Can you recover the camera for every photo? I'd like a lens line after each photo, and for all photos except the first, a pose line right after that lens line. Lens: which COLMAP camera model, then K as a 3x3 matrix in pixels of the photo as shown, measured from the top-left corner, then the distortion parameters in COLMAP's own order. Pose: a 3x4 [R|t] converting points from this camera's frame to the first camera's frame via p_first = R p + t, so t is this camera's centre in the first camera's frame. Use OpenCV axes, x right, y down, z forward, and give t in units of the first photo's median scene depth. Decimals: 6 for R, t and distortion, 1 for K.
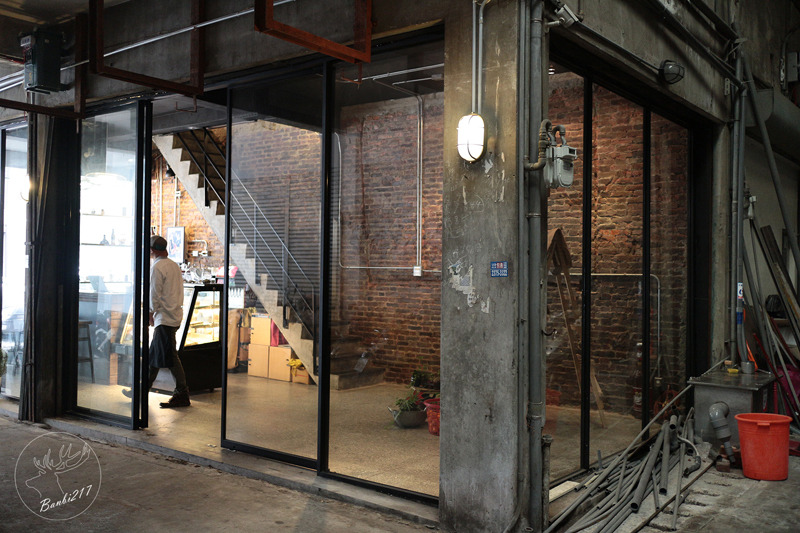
lens RADIAL K [[741.6, 0, 400.0], [0, 741.6, 266.5], [0, 0, 1]] dist [0.004934, -0.017616]
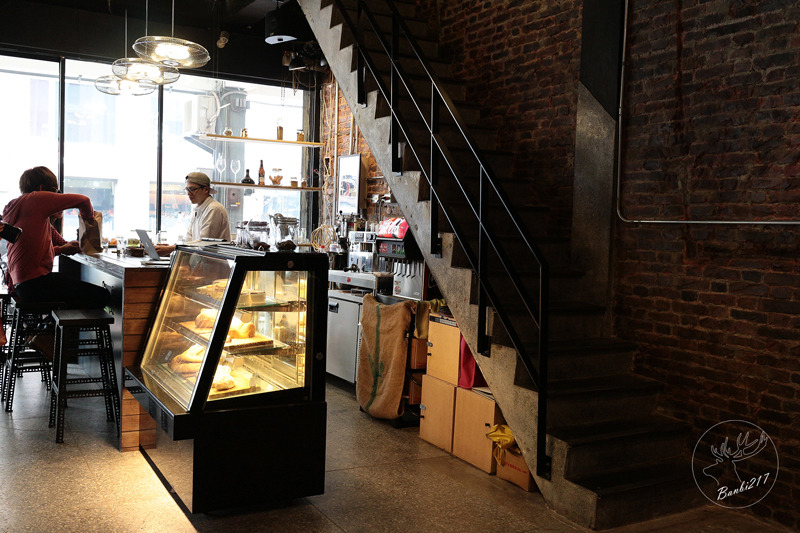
lens RADIAL K [[741.6, 0, 400.0], [0, 741.6, 266.5], [0, 0, 1]] dist [0.004934, -0.017616]
pose [[0.917600, 0.033460, -0.396093, -0.024425], [-0.014553, 0.998611, 0.050644, 0.007694], [0.397237, -0.040707, 0.916813, 0.553356]]
